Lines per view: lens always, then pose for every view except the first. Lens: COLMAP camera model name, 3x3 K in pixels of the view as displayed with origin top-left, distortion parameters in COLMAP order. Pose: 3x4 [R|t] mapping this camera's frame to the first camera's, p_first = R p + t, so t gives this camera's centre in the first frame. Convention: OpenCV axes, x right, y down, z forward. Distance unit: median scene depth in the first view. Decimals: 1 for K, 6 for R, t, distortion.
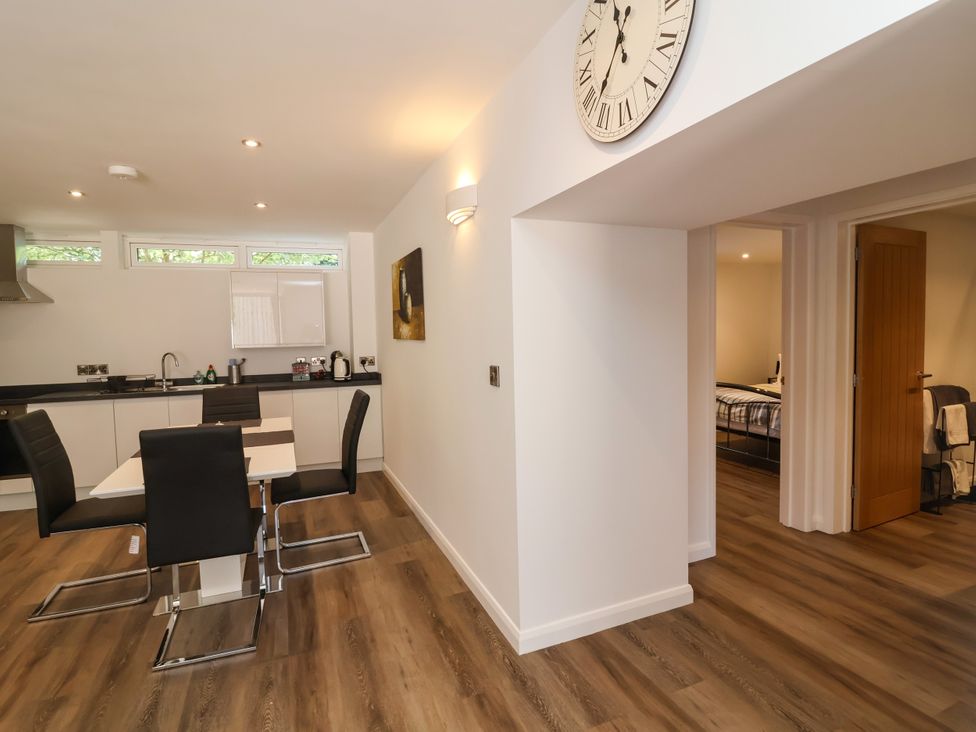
lens RADIAL K [[510.5, 0, 488.7], [0, 510.5, 357.9], [0, 0, 1]] dist [-0.005473, -0.010439]
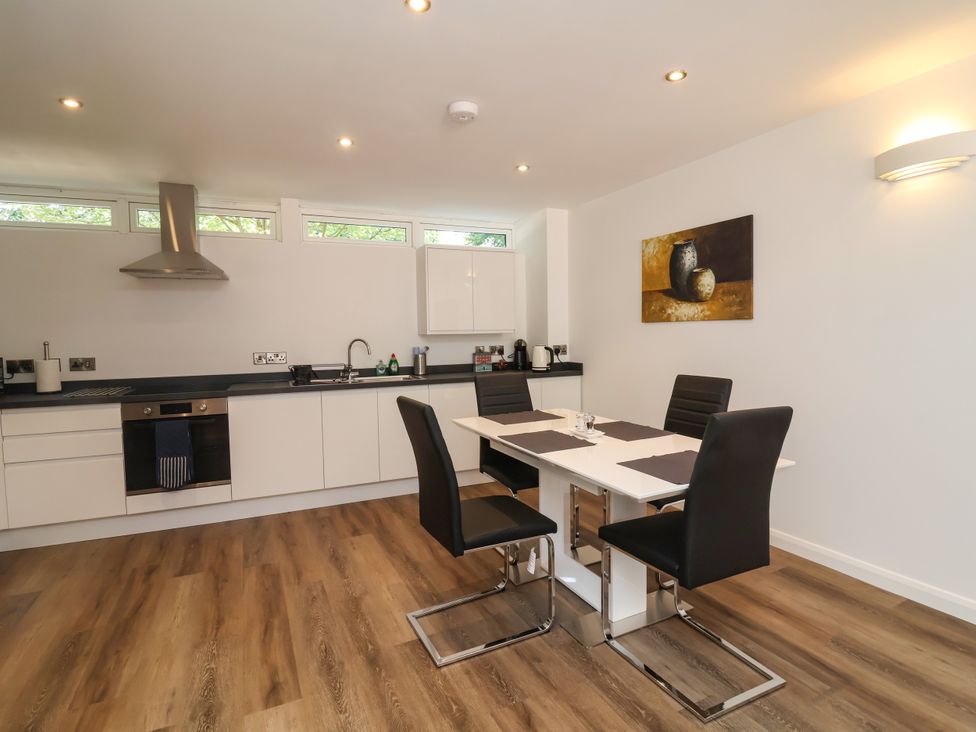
lens RADIAL K [[510.5, 0, 491.2], [0, 510.5, 358.2], [0, 0, 1]] dist [-0.005473, -0.010439]
pose [[0.997796, -0.000315, 0.066360, -0.456549], [0.000475, 0.999997, -0.002389, 0.025118], [-0.066359, 0.002415, 0.997793, 0.104094]]
